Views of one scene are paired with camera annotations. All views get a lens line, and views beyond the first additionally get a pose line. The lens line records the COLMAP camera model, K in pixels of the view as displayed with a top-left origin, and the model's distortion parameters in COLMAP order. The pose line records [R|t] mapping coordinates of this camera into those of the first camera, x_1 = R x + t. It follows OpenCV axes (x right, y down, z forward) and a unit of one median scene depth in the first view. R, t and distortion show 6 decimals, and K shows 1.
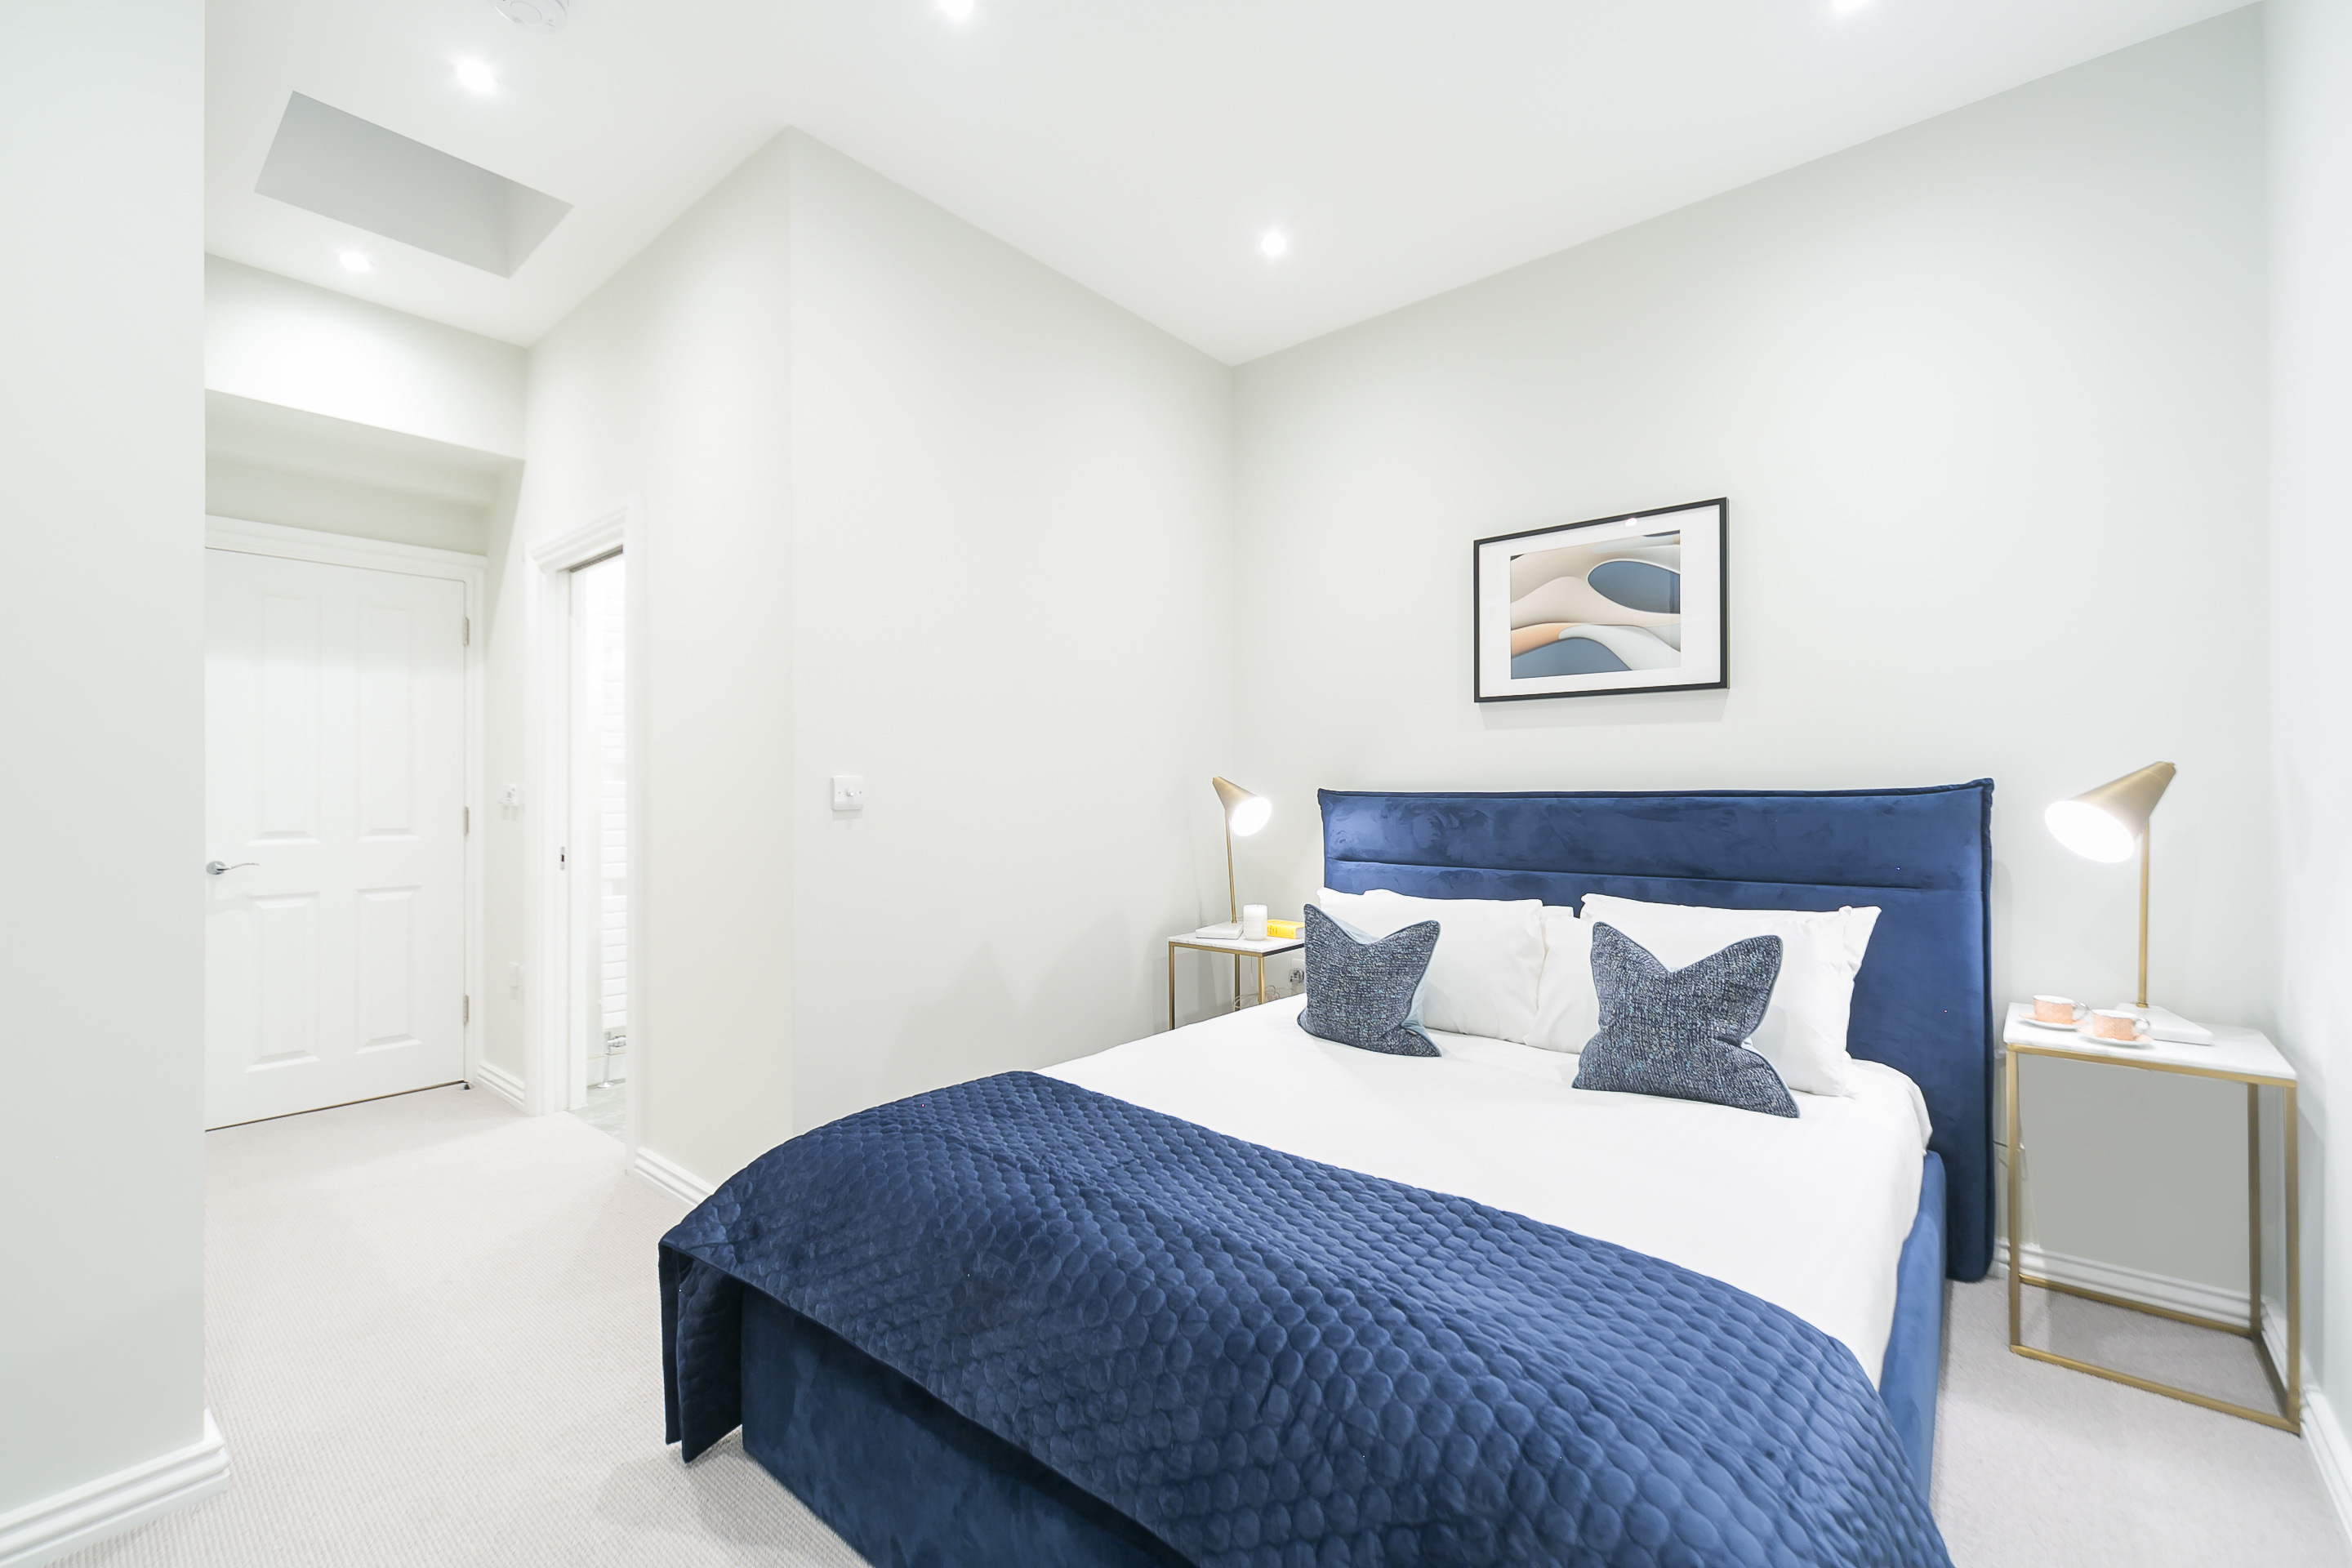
lens RADIAL K [[1003.6, 0, 1172.6], [0, 1003.6, 786.3], [0, 0, 1]] dist [0.003517, -0.000211]
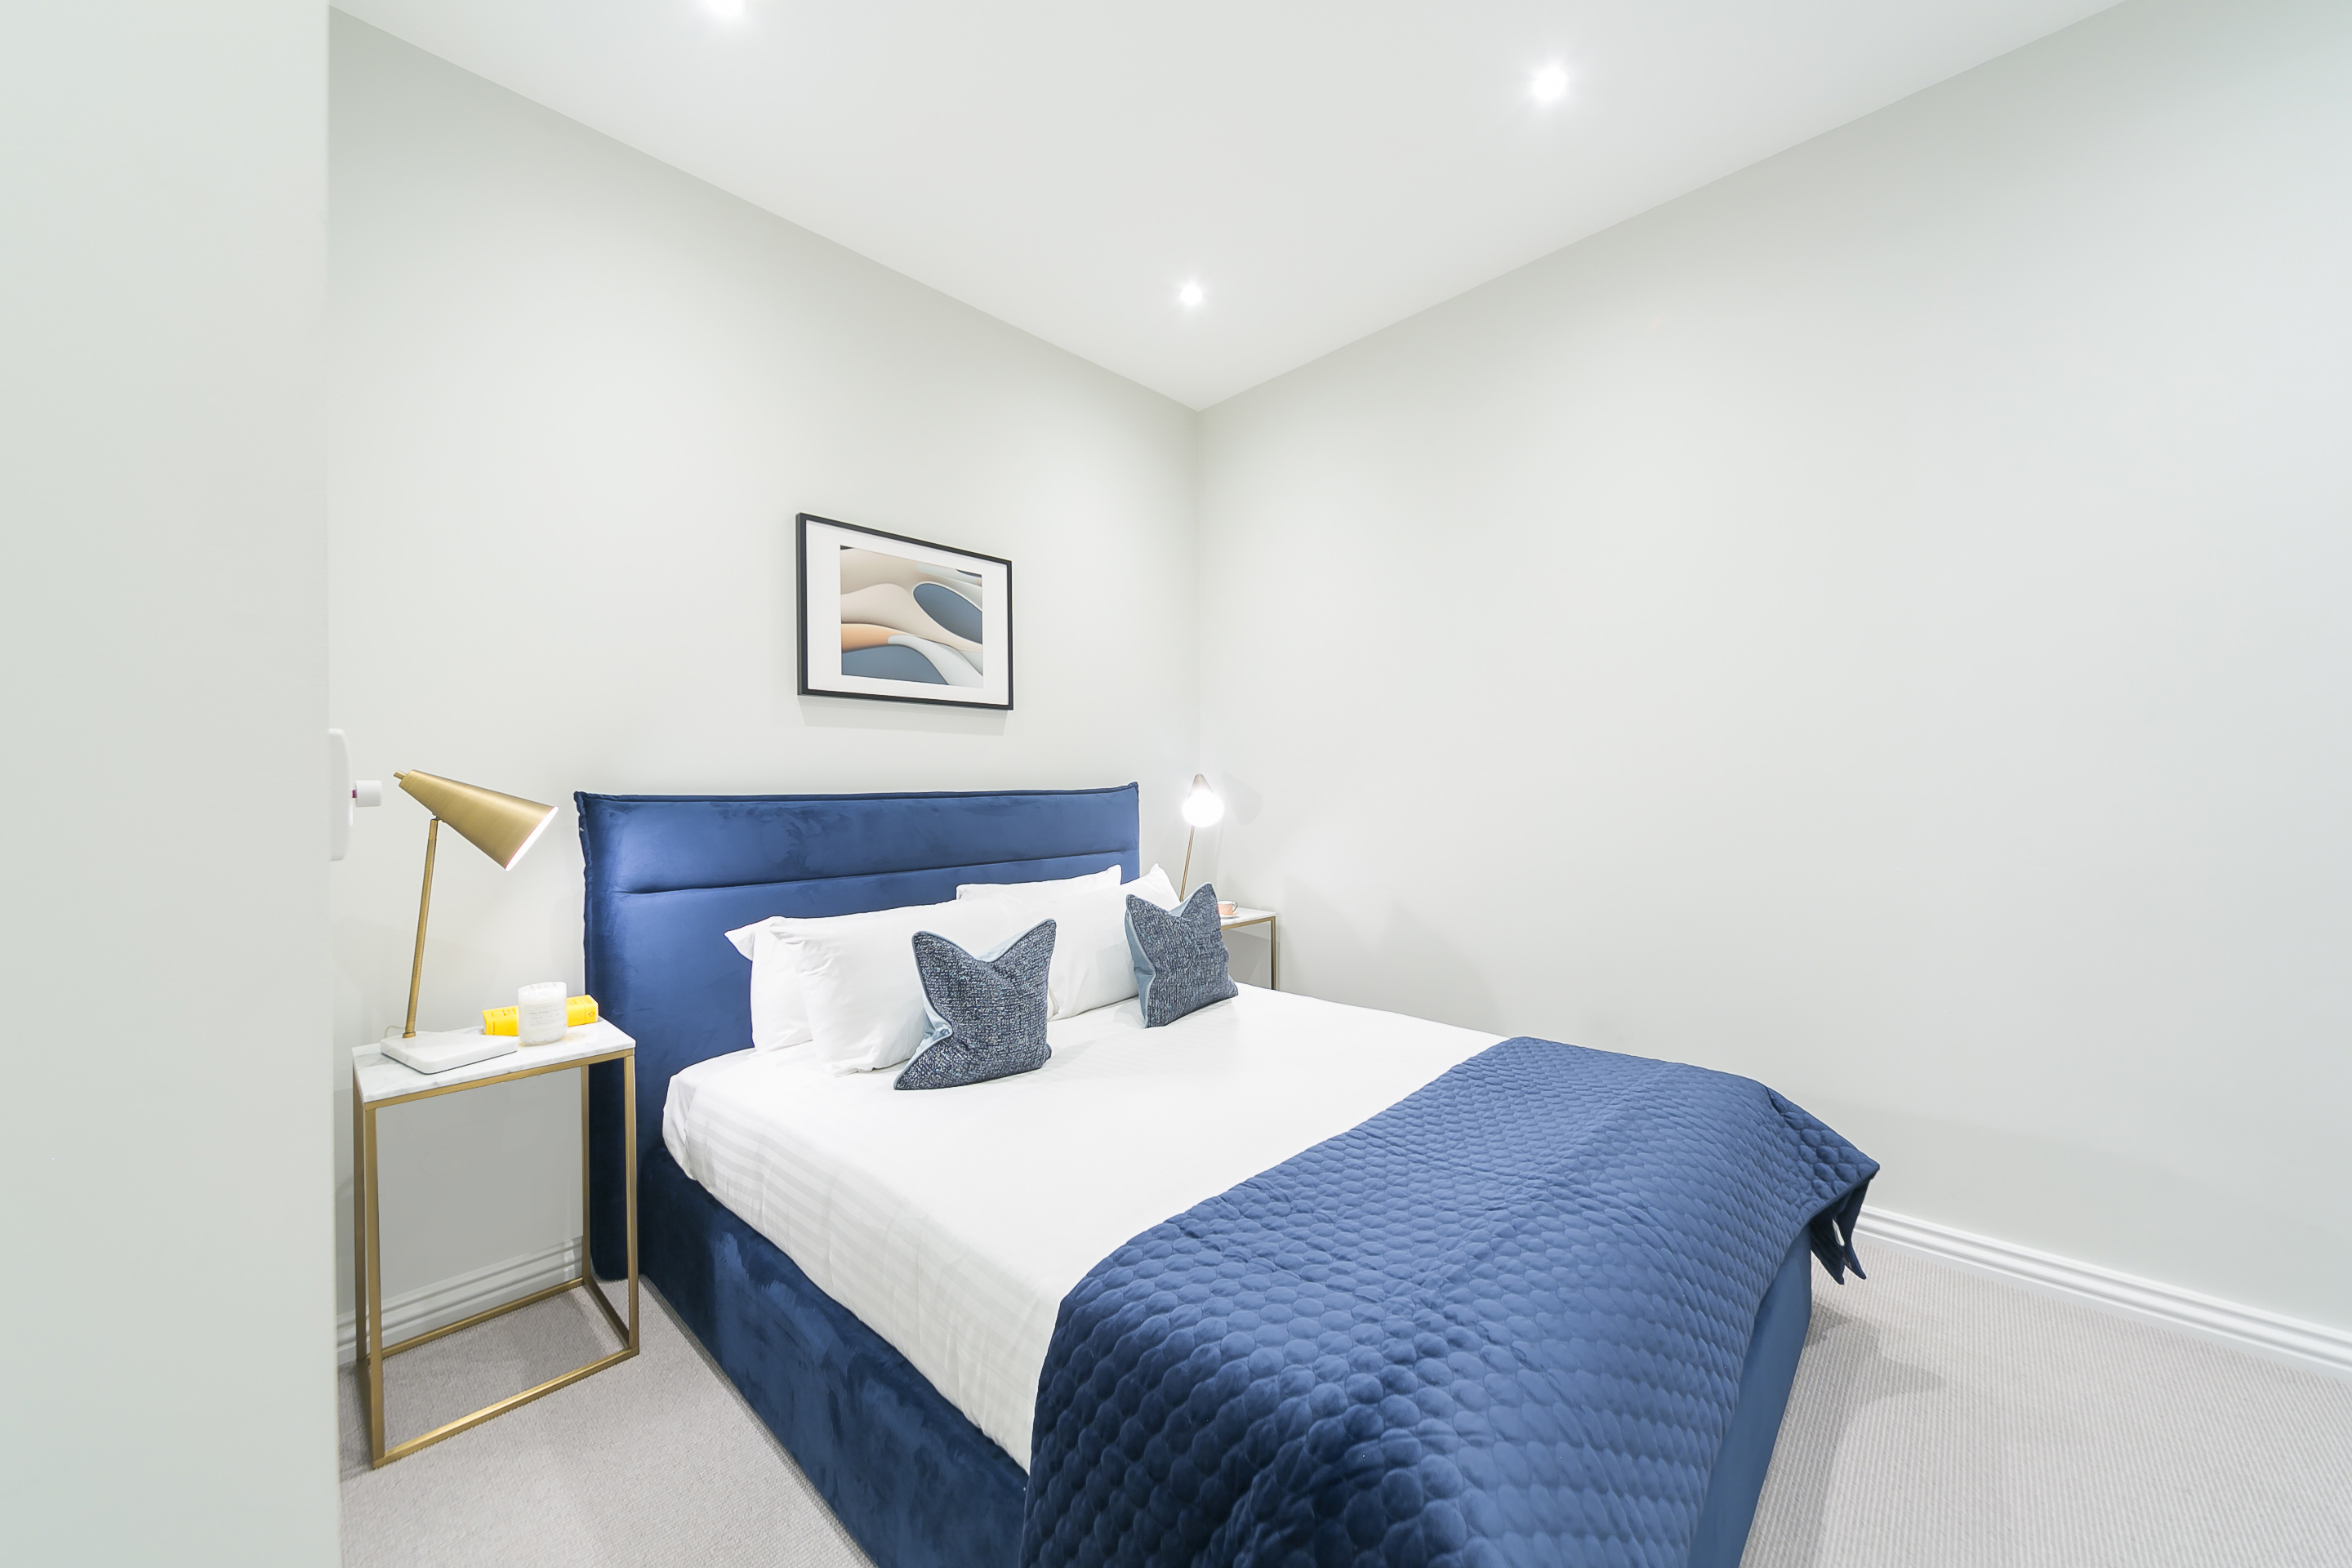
lens RADIAL K [[853.1, 0, 1153.7], [0, 853.1, 786.4], [0, 0, 1]] dist [-0.006376, 0.000024]
pose [[0.043720, 0.007021, 0.999019, -0.478099], [0.012499, 0.999893, -0.007574, 0.008514], [-0.998966, 0.012818, 0.043628, 0.711530]]
